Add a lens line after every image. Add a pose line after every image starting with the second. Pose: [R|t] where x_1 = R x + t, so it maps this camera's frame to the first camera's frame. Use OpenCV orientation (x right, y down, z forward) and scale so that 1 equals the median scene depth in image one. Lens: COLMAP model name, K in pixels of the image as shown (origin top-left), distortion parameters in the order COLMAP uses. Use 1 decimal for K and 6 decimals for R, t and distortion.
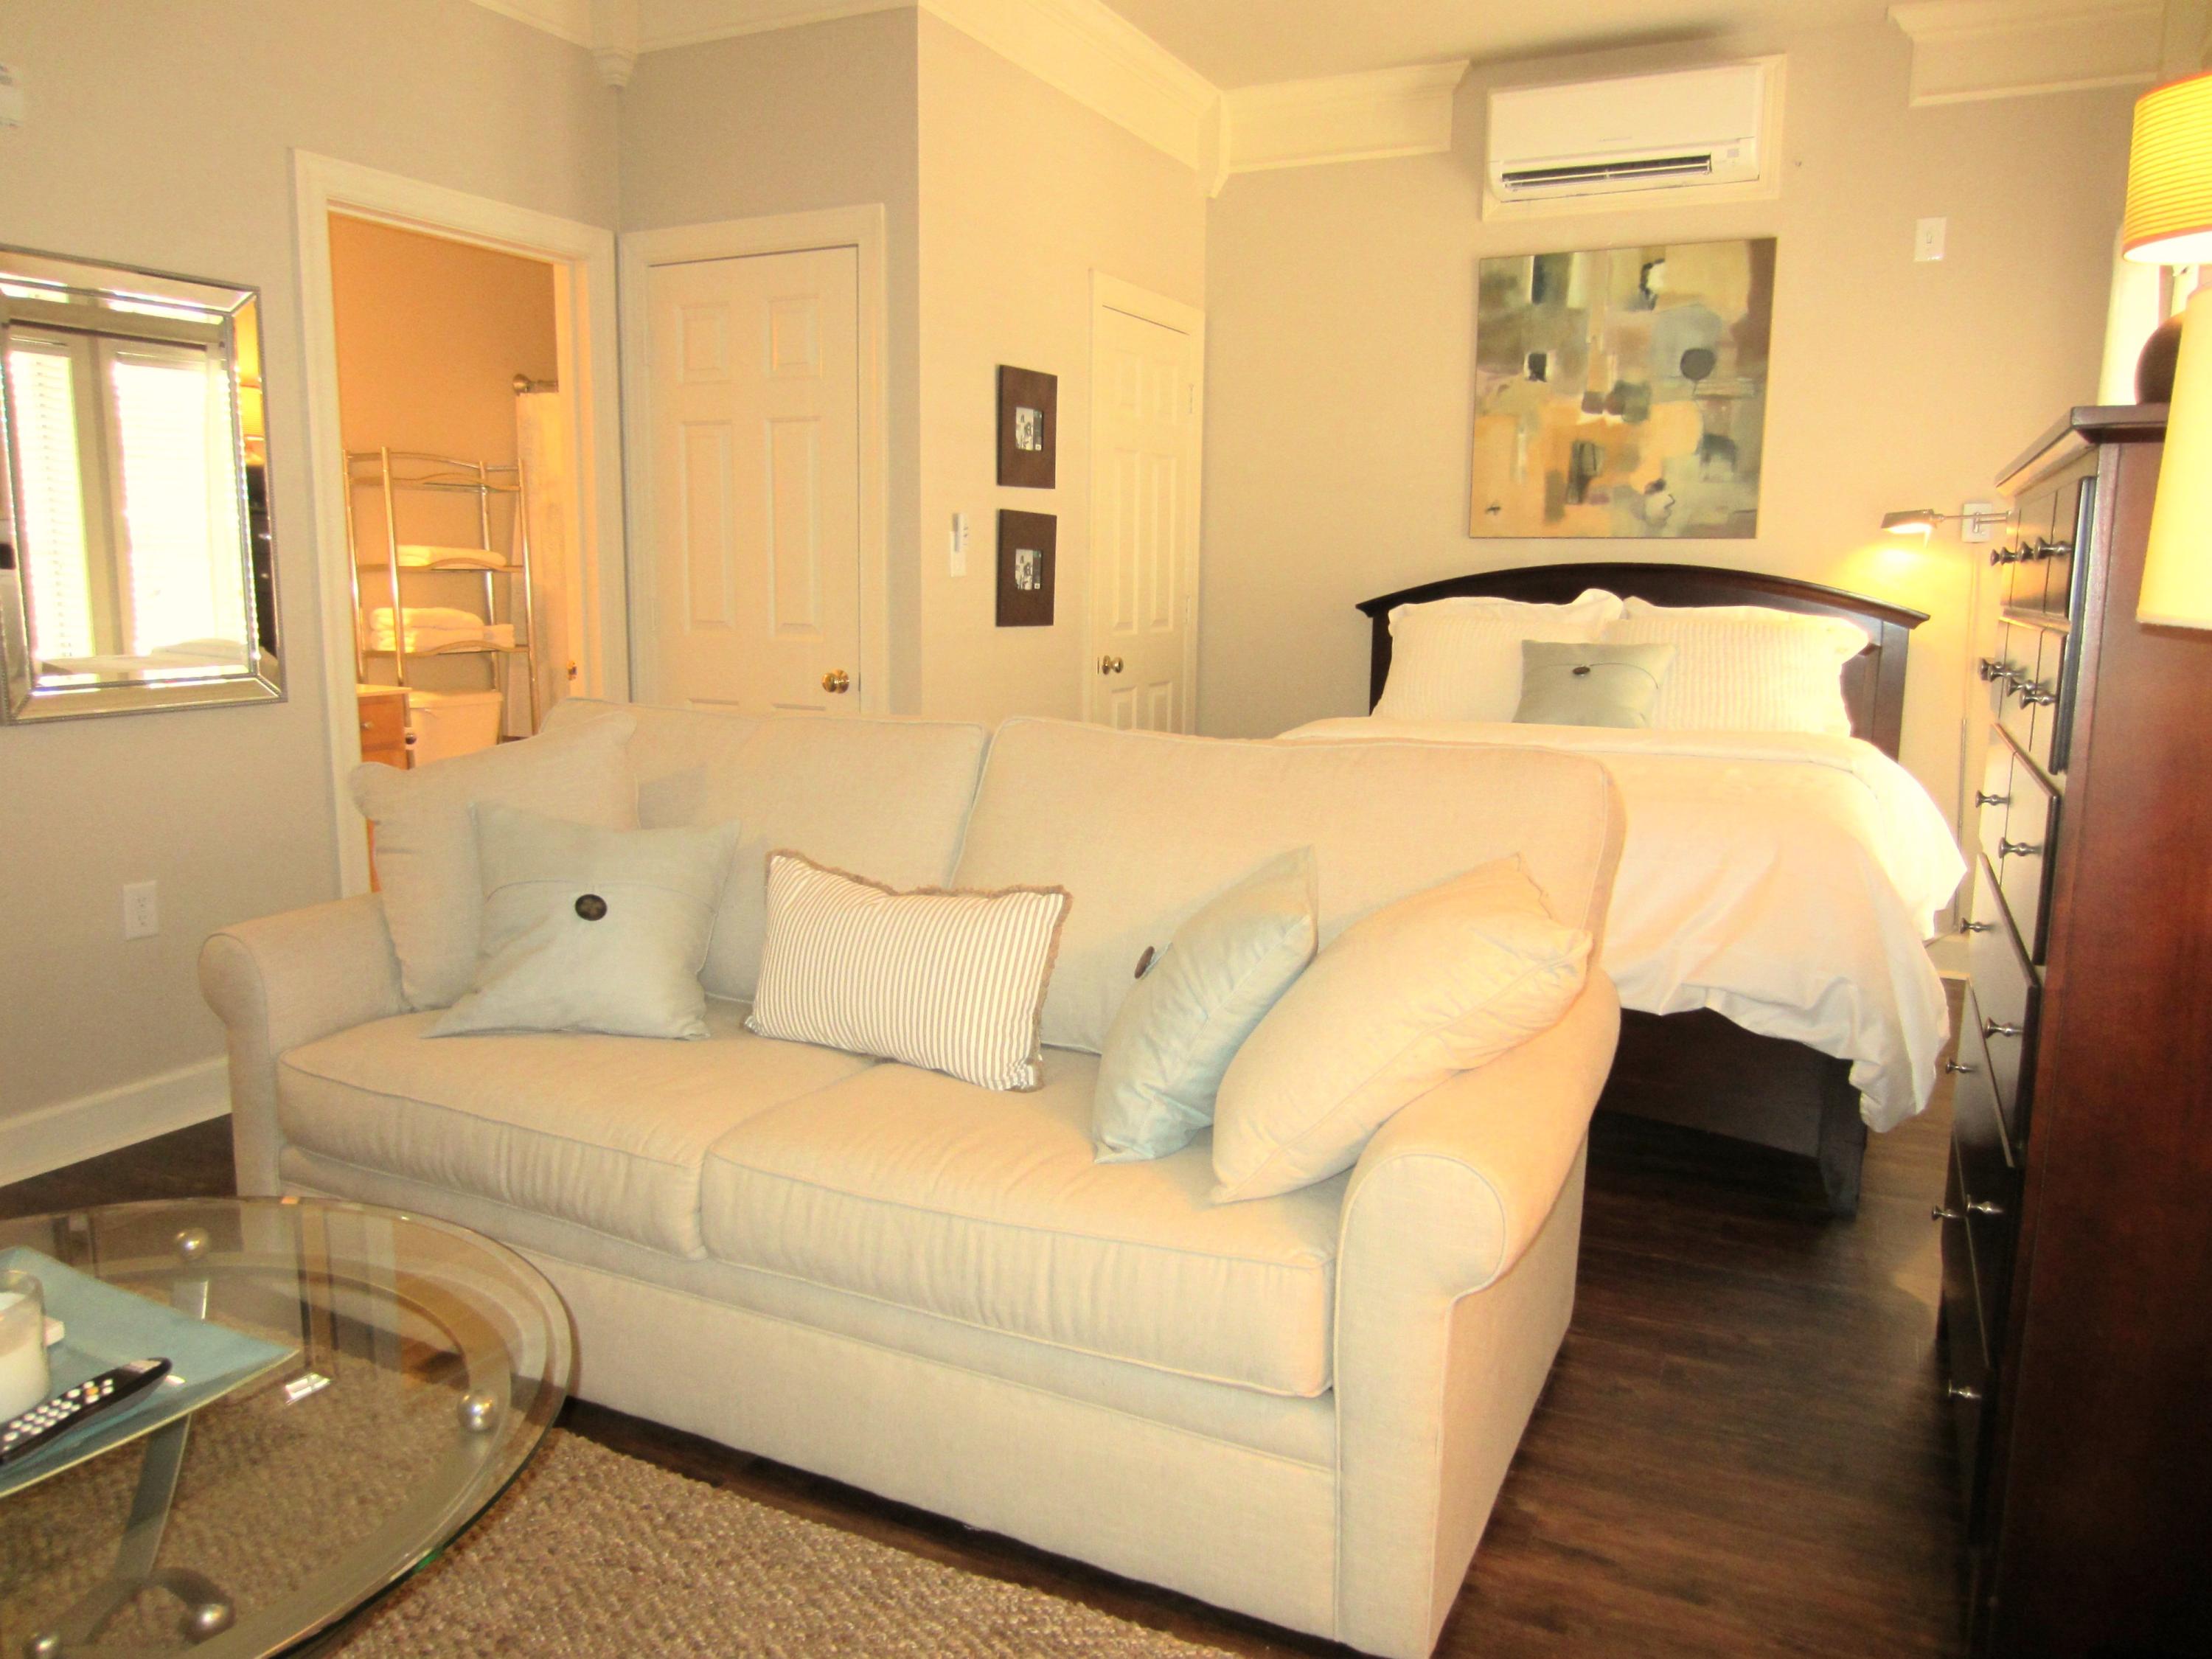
lens RADIAL K [[1555.8, 0, 1100.7], [0, 1555.8, 829.2], [0, 0, 1]] dist [-0.038778, 0.016436]
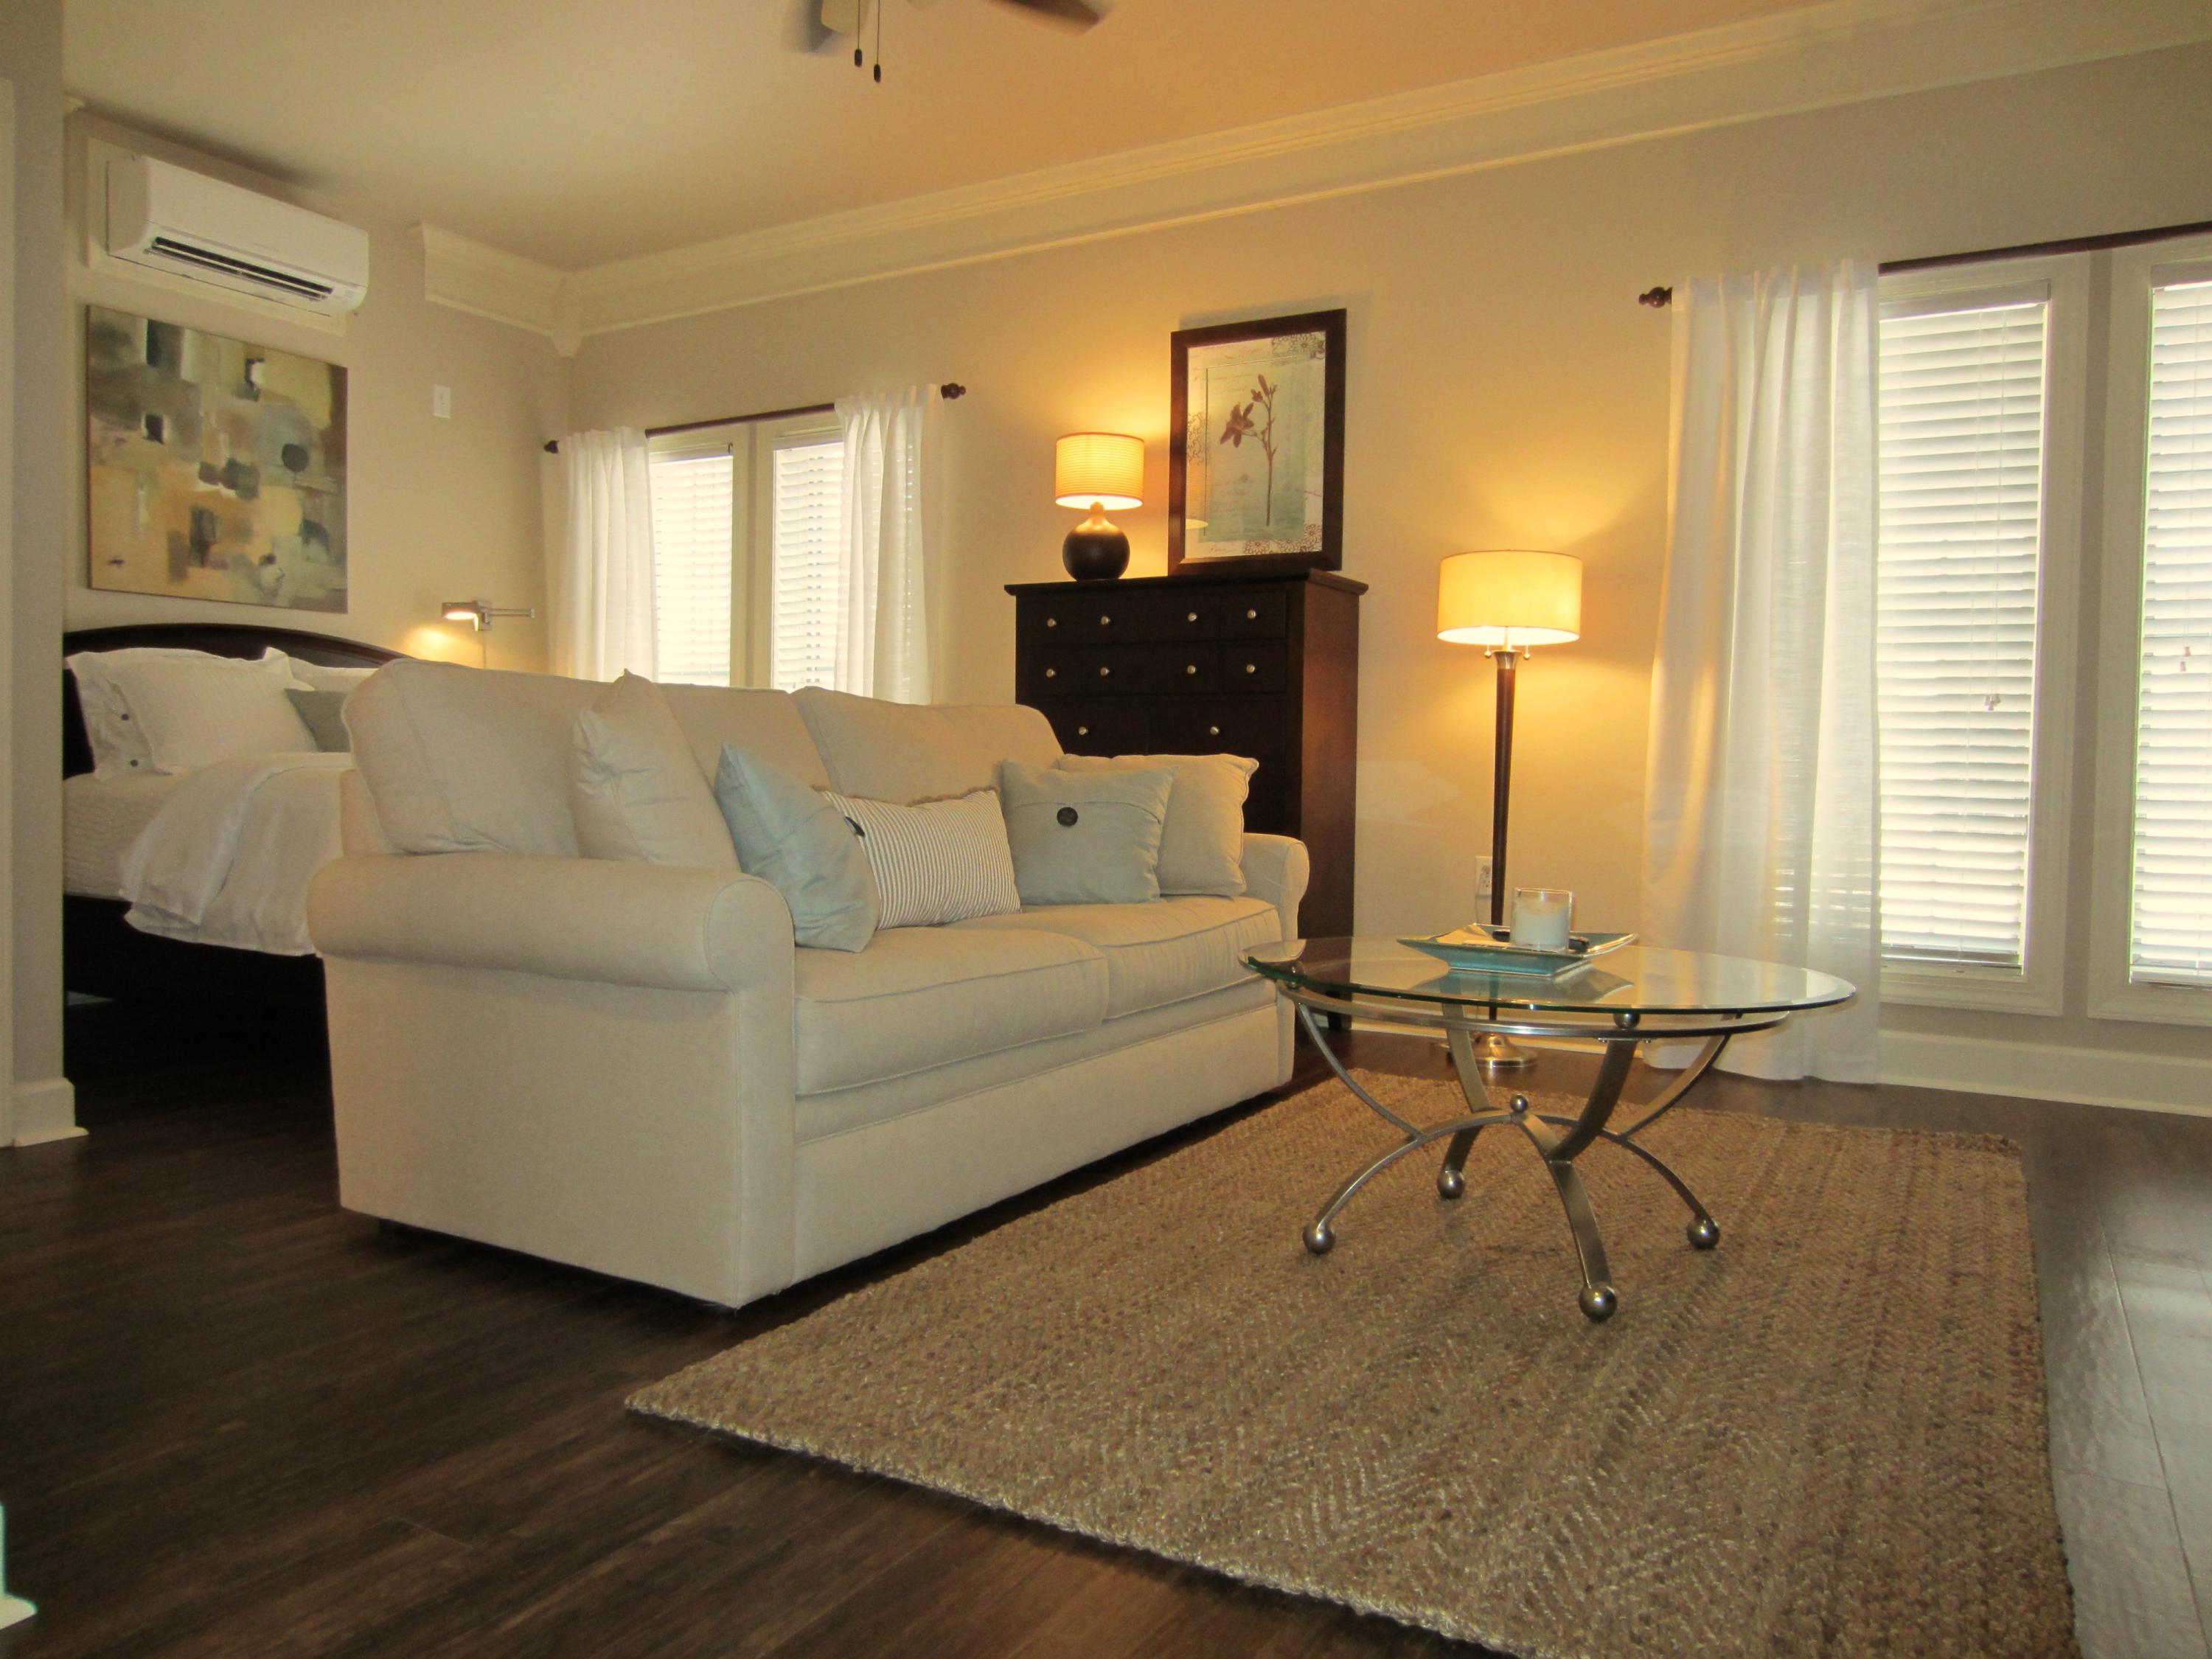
lens RADIAL K [[1555.8, 0, 1103.6], [0, 1555.8, 828.5], [0, 0, 1]] dist [-0.038778, 0.016436]
pose [[0.062095, -0.045820, 0.997018, -0.765029], [0.149626, 0.988084, 0.036091, 0.019619], [-0.986791, 0.146939, 0.068211, 0.390242]]
